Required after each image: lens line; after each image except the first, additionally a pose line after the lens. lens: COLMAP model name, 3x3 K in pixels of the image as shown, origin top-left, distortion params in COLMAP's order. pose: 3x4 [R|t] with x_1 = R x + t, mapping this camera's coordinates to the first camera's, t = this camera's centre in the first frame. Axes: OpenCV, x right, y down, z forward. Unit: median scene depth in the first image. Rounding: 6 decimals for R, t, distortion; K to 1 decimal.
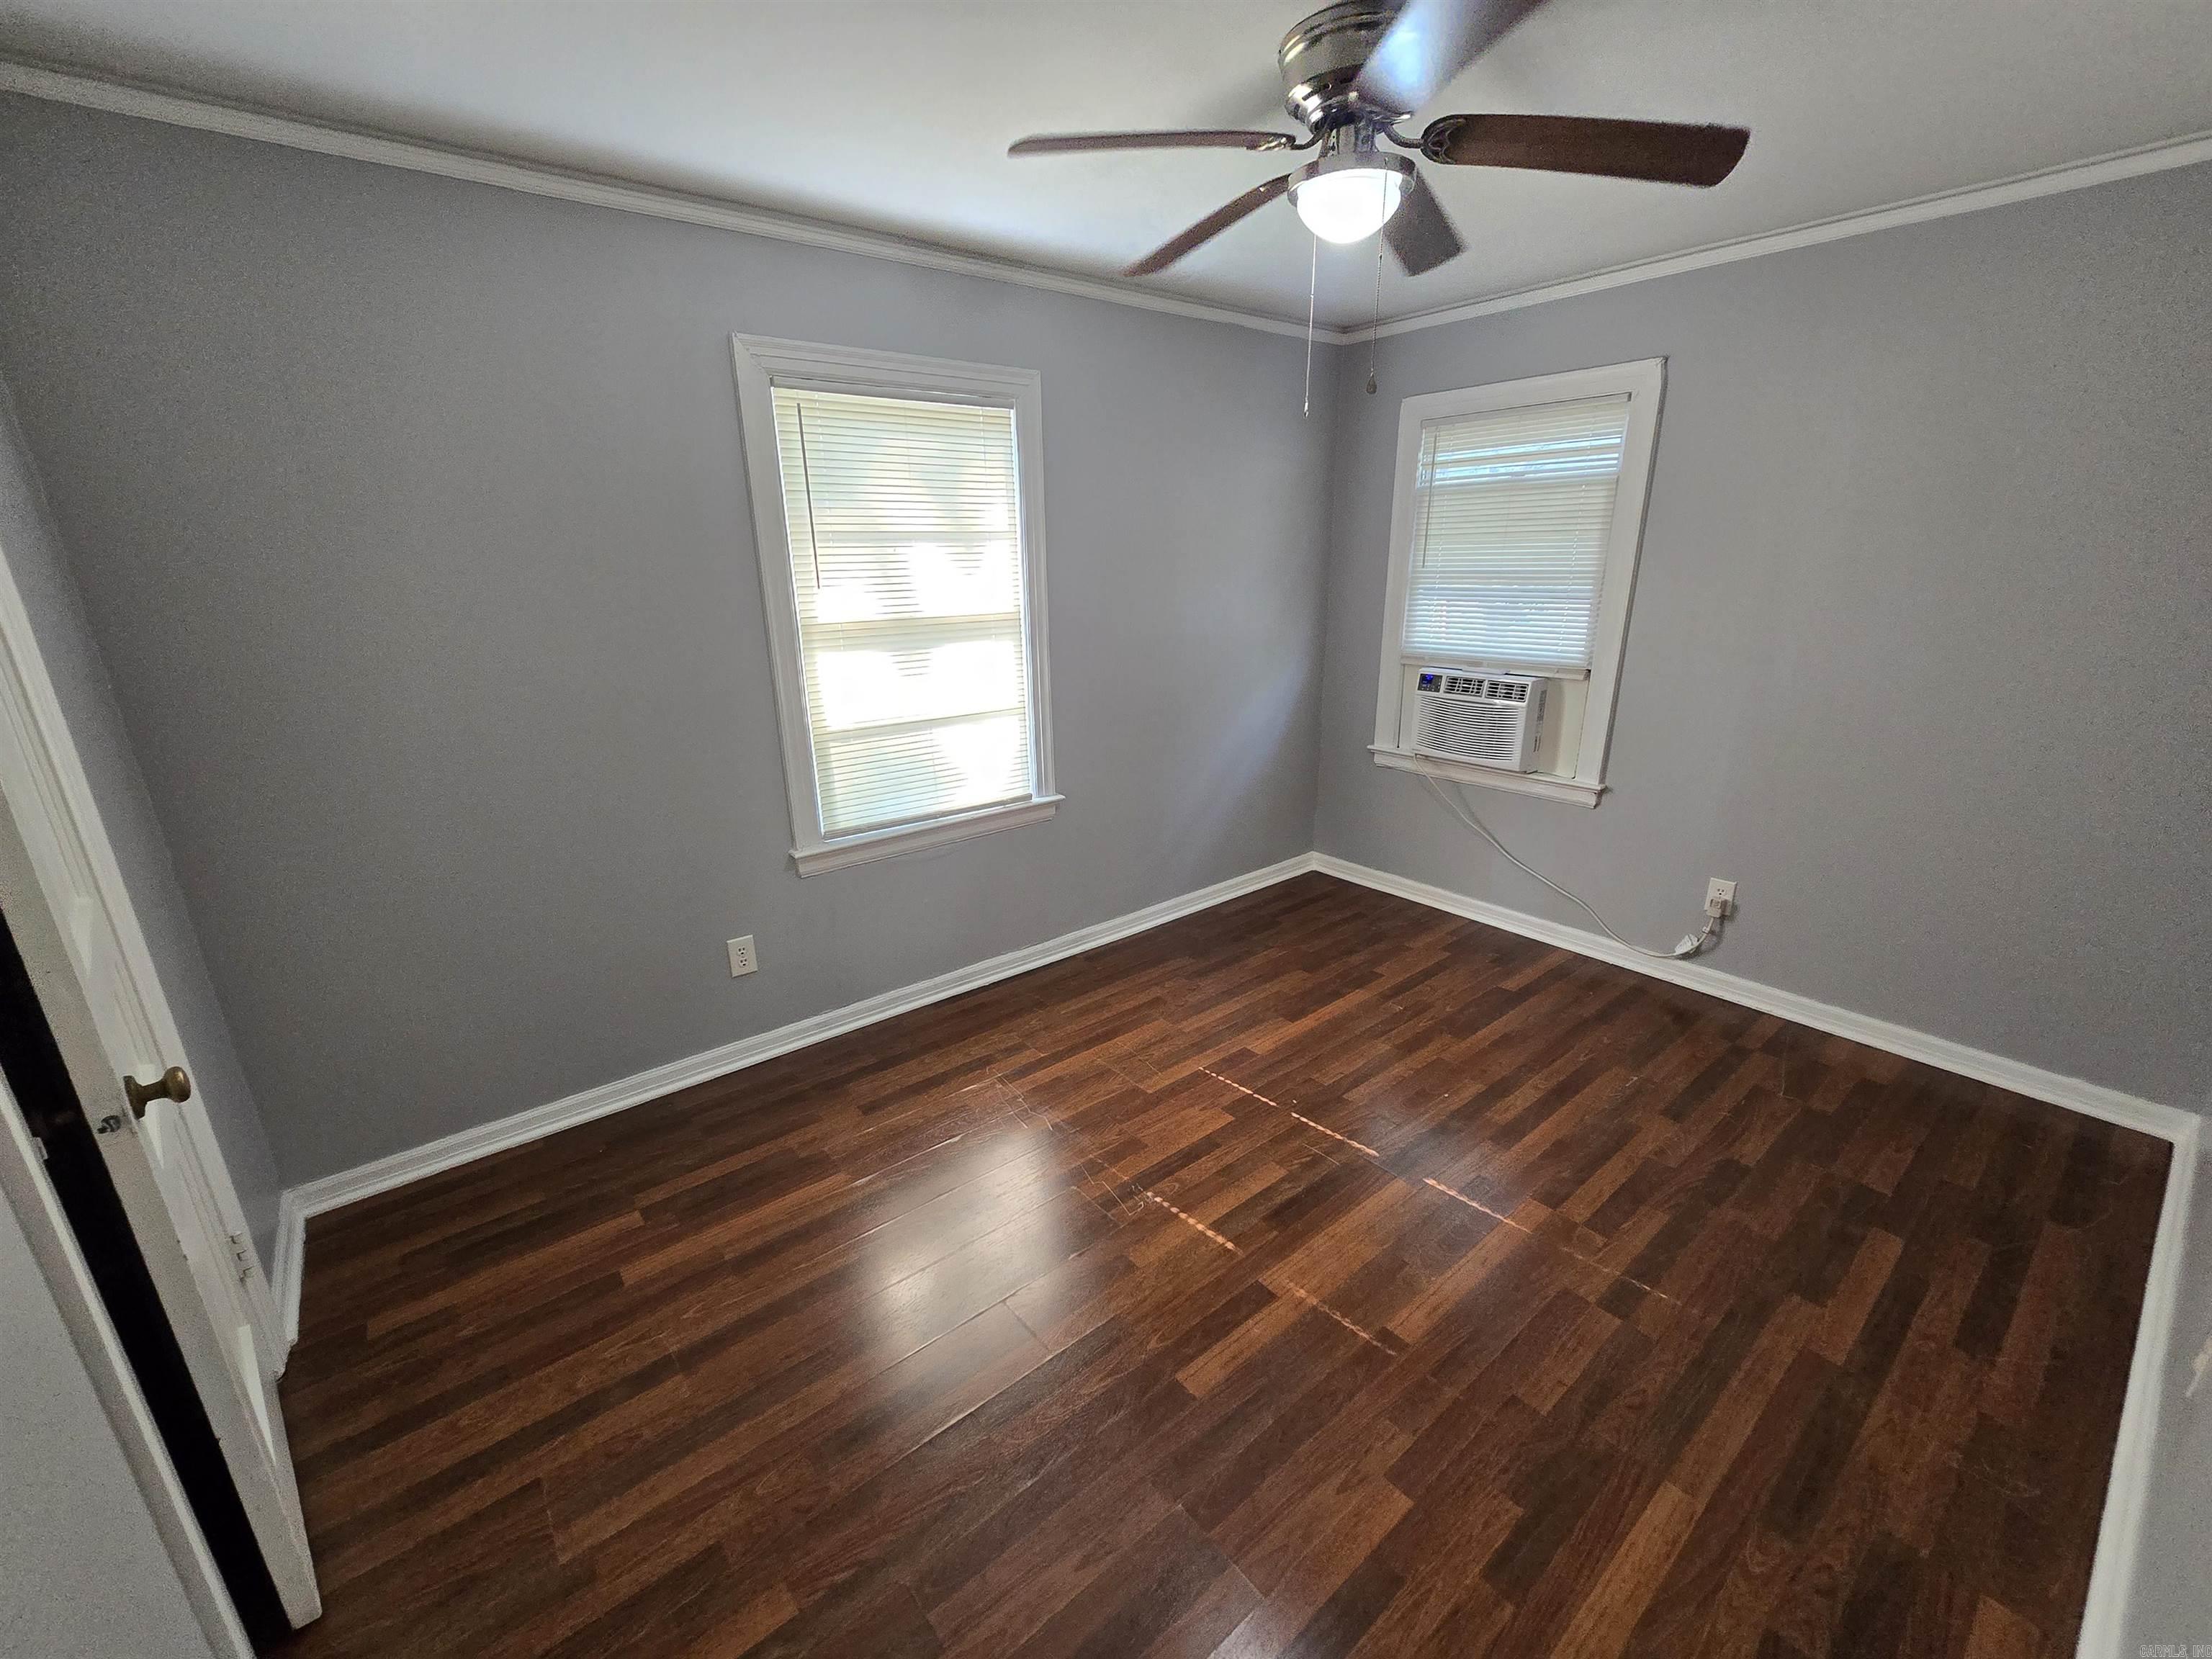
lens RADIAL K [[901.8, 0, 1111.8], [0, 901.8, 823.8], [0, 0, 1]] dist [-0.000577, -0.001158]
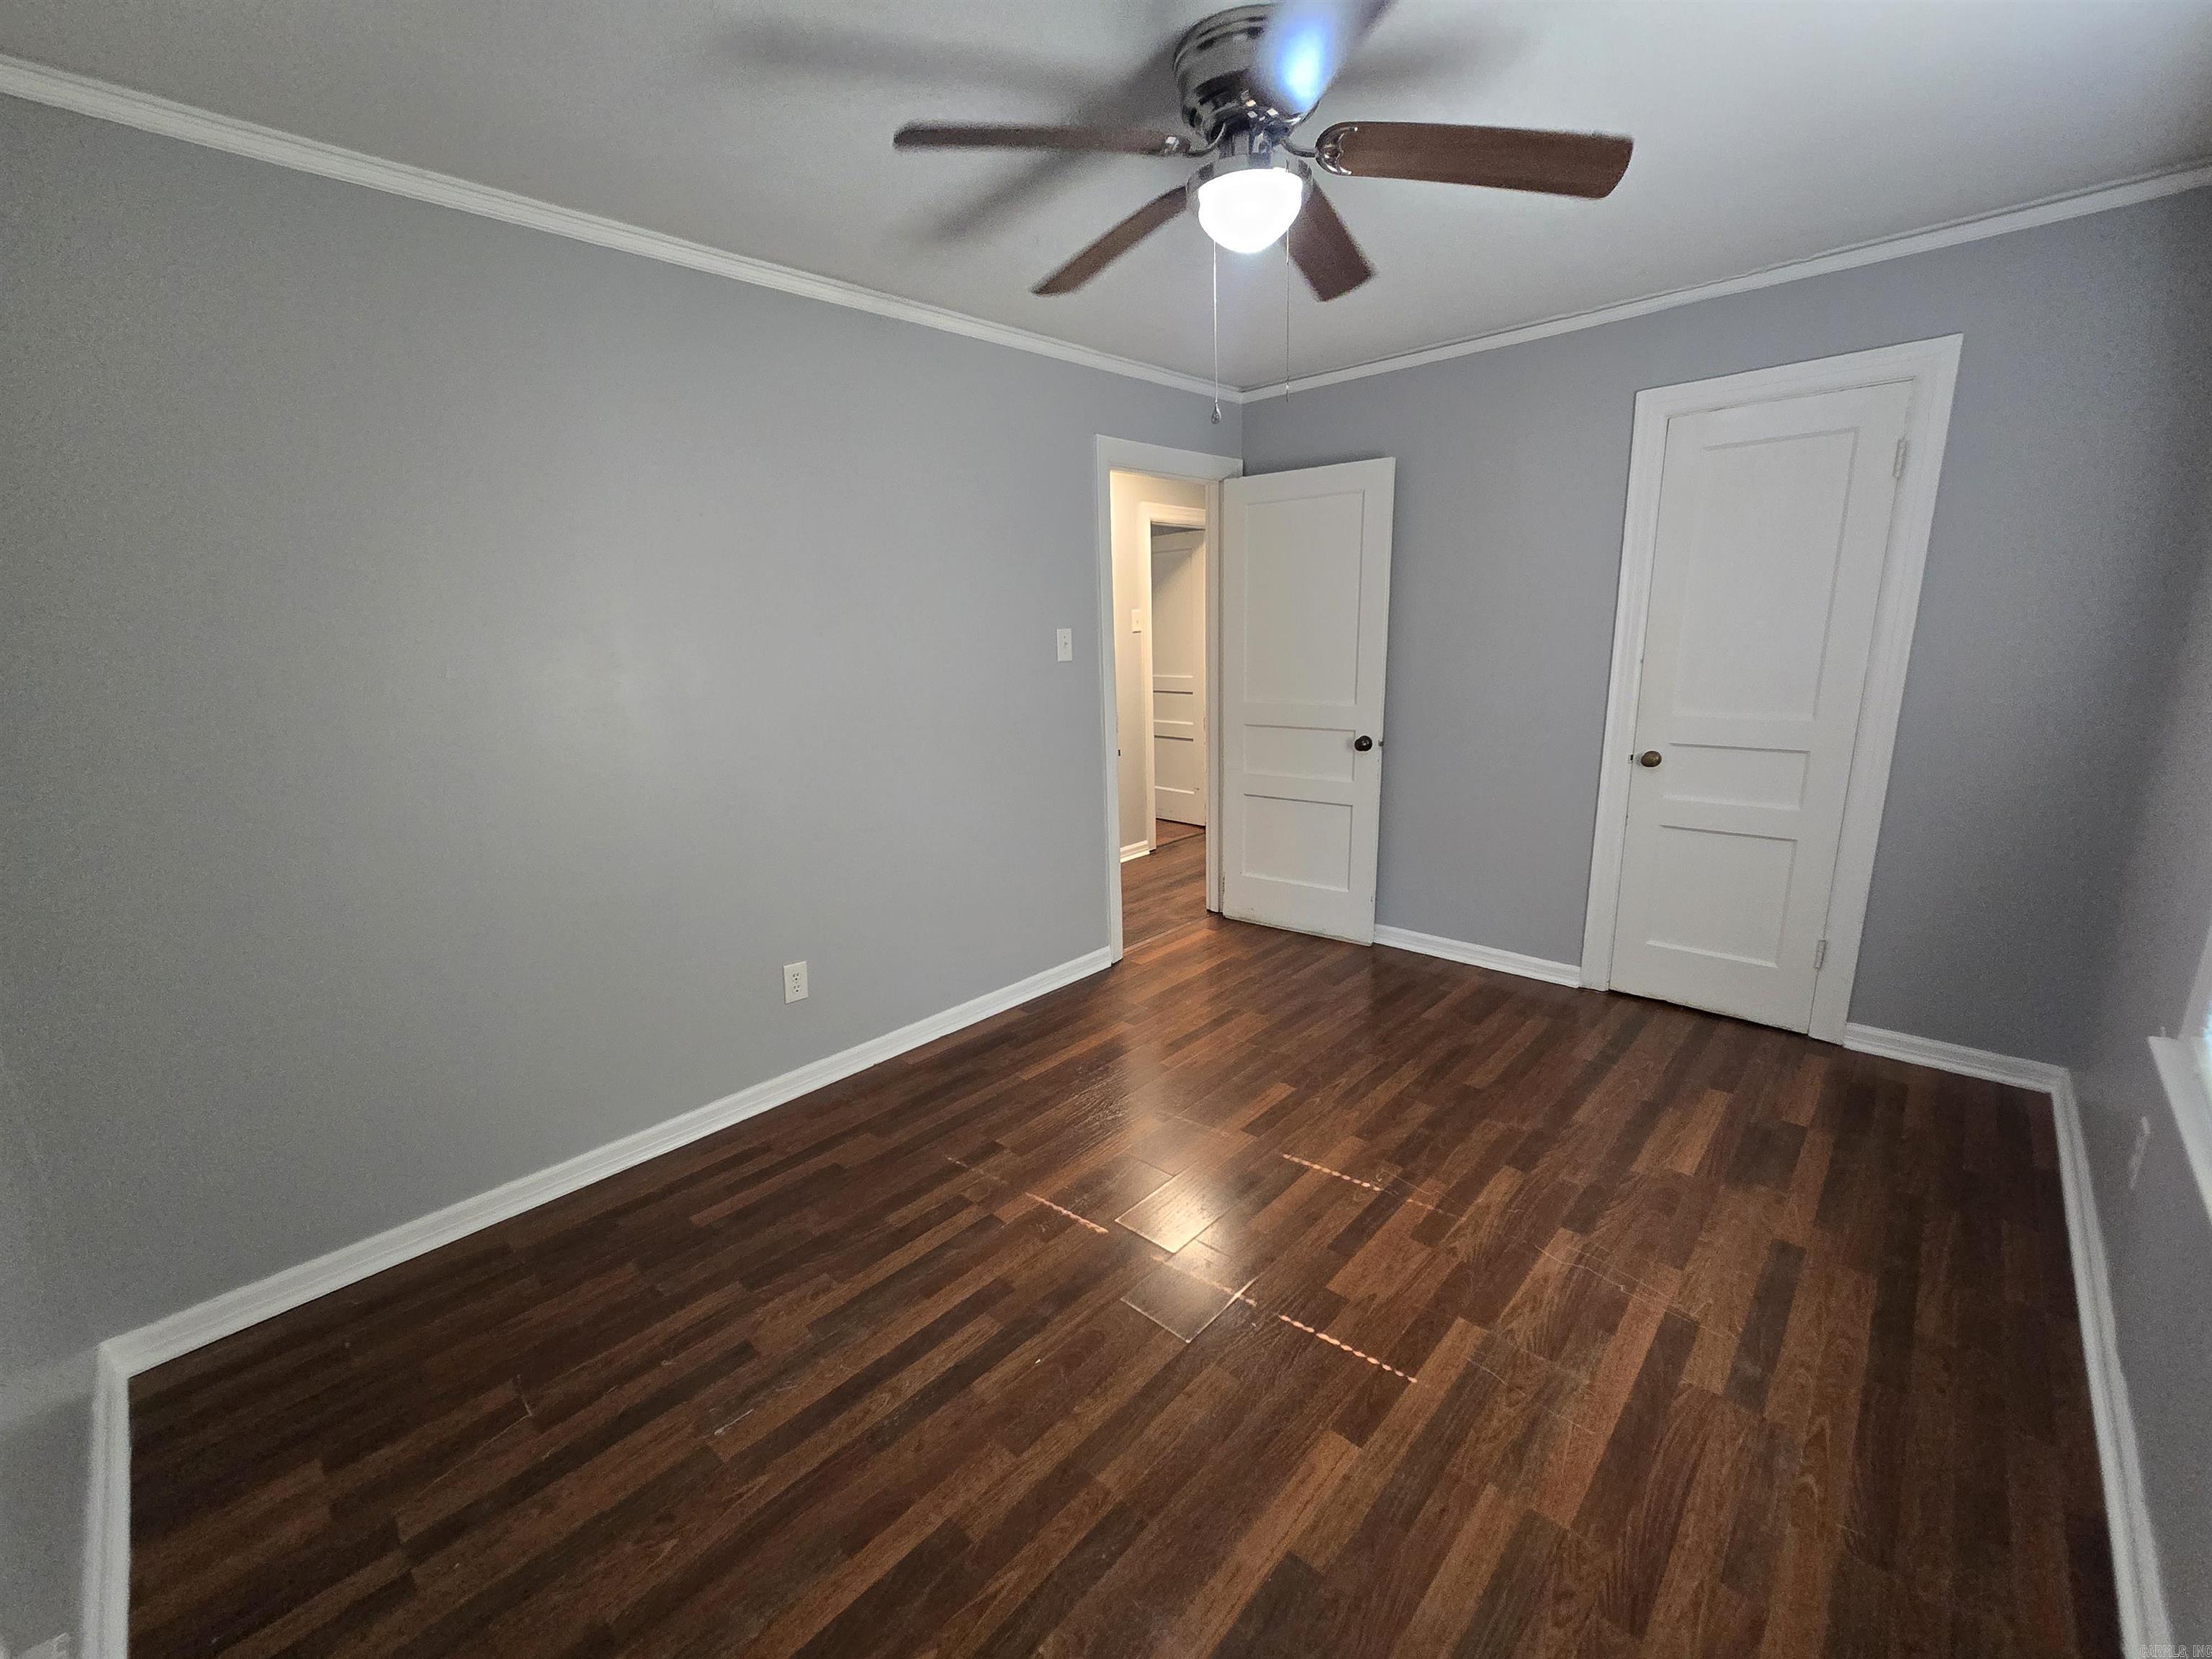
lens RADIAL K [[901.8, 0, 1128.8], [0, 901.8, 828.6], [0, 0, 1]] dist [-0.000577, -0.001158]
pose [[-0.986318, 0.081784, -0.143141, 0.376729], [0.001039, 0.871338, 0.490682, -0.386024], [0.164854, 0.483820, -0.859501, 1.430286]]
